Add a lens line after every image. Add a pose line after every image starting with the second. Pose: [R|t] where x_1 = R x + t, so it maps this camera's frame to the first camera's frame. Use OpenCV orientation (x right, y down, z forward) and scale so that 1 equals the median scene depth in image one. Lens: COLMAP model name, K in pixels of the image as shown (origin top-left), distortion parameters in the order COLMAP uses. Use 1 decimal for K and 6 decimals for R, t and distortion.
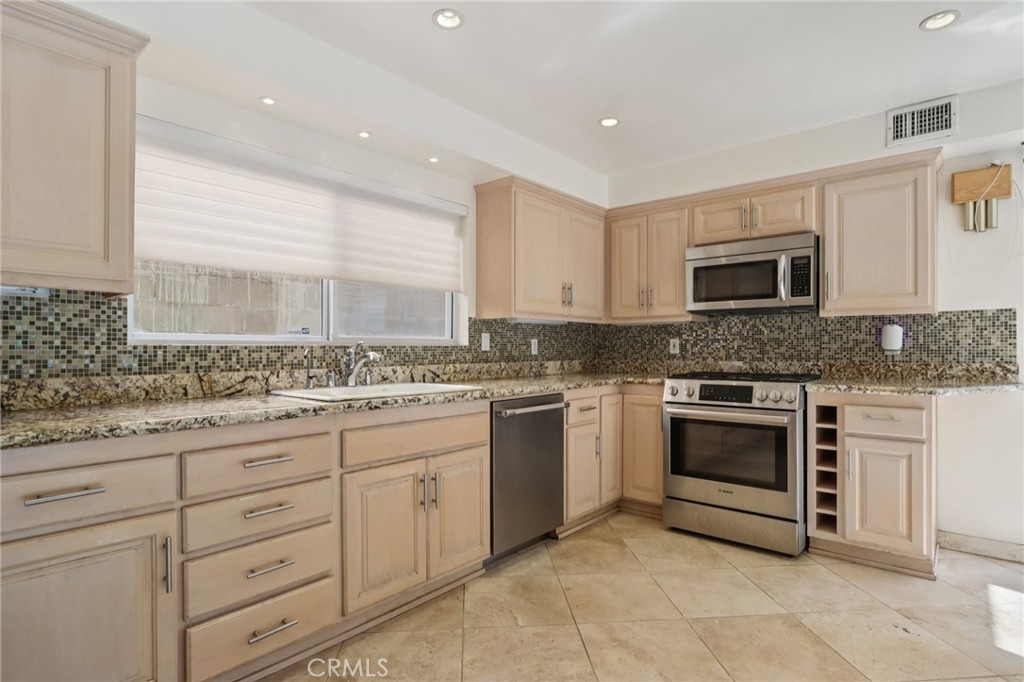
lens RADIAL K [[521.7, 0, 508.5], [0, 521.7, 346.2], [0, 0, 1]] dist [0.001133, 0.000275]
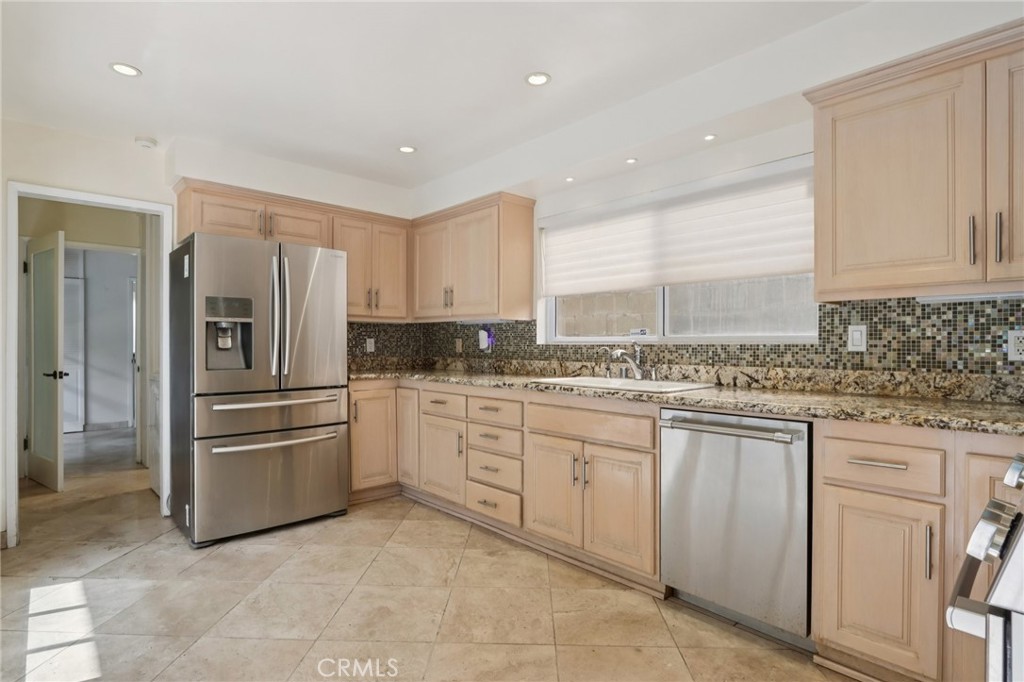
lens RADIAL K [[521.7, 0, 511.6], [0, 521.7, 344.1], [0, 0, 1]] dist [0.001133, 0.000275]
pose [[-0.107964, -0.001079, -0.994154, 0.862681], [0.002053, 0.999997, -0.001309, -0.000770], [0.994153, -0.002183, -0.107961, 0.833757]]
